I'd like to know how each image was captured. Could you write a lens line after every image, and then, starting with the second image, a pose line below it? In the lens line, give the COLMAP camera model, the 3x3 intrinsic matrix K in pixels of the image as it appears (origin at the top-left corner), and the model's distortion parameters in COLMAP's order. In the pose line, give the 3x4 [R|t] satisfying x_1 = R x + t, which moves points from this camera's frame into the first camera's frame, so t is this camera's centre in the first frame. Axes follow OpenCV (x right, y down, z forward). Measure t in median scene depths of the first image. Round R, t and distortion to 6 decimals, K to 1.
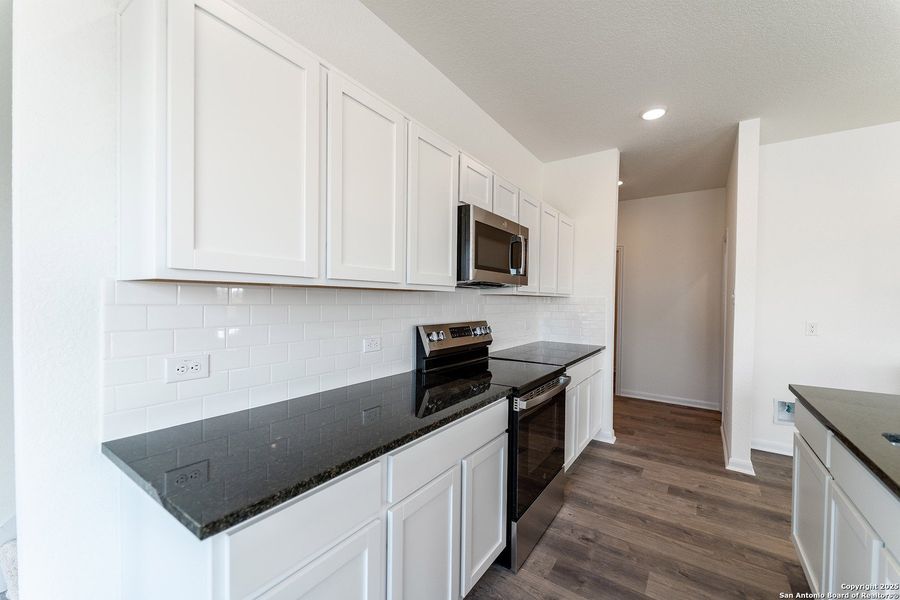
lens RADIAL K [[364.7, 0, 449.9], [0, 364.7, 305.8], [0, 0, 1]] dist [0.002995, -0.001922]
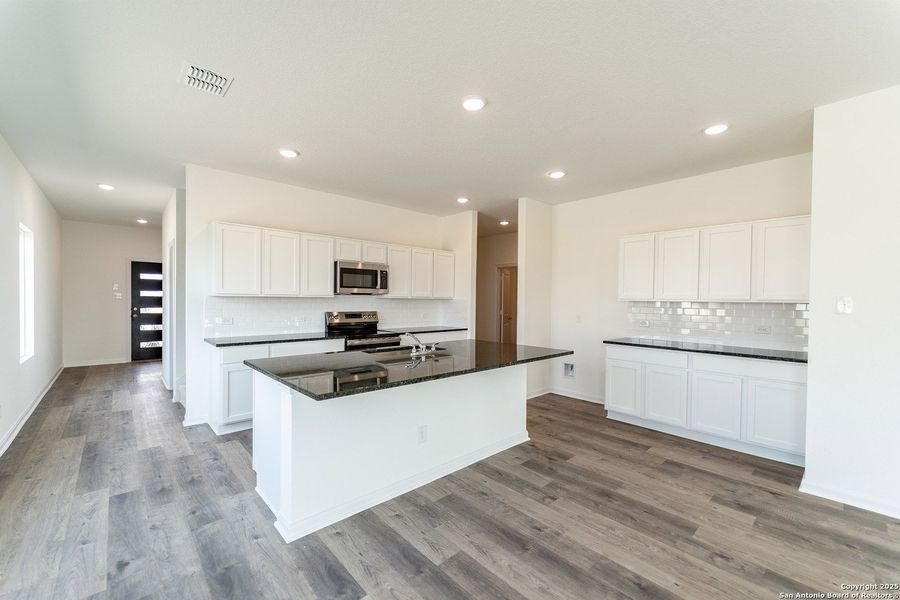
lens RADIAL K [[364.7, 0, 449.2], [0, 364.7, 304.9], [0, 0, 1]] dist [0.002995, -0.001922]
pose [[0.972882, -0.005213, -0.231245, 1.076447], [0.002576, 0.999928, -0.011704, 0.032594], [0.231290, 0.010791, 0.972825, -0.943077]]
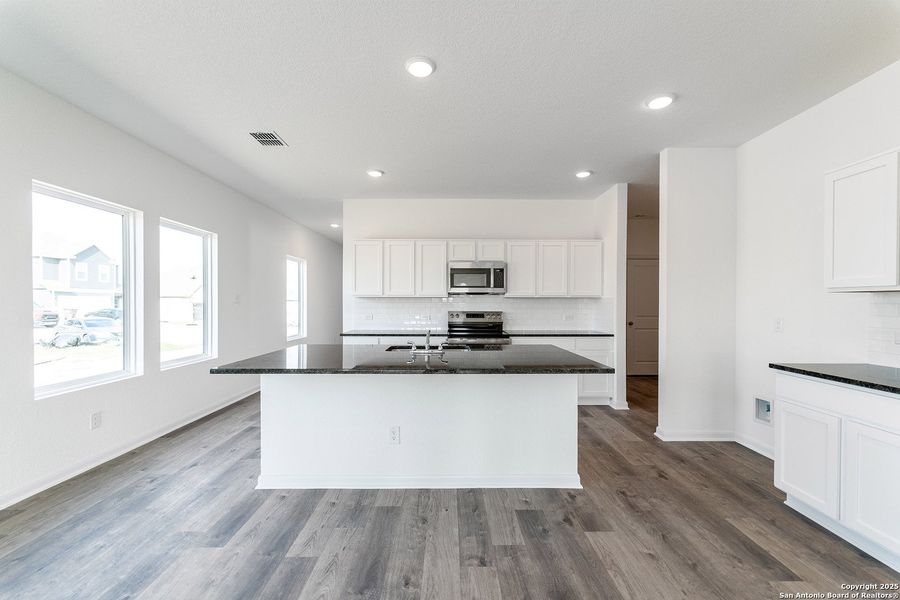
lens RADIAL K [[364.7, 0, 448.9], [0, 364.7, 302.9], [0, 0, 1]] dist [0.002995, -0.001922]
pose [[0.565746, -0.017463, -0.824395, 1.729296], [-0.008895, 0.999588, -0.027279, 0.056889], [0.824532, 0.022766, 0.565357, -0.338020]]
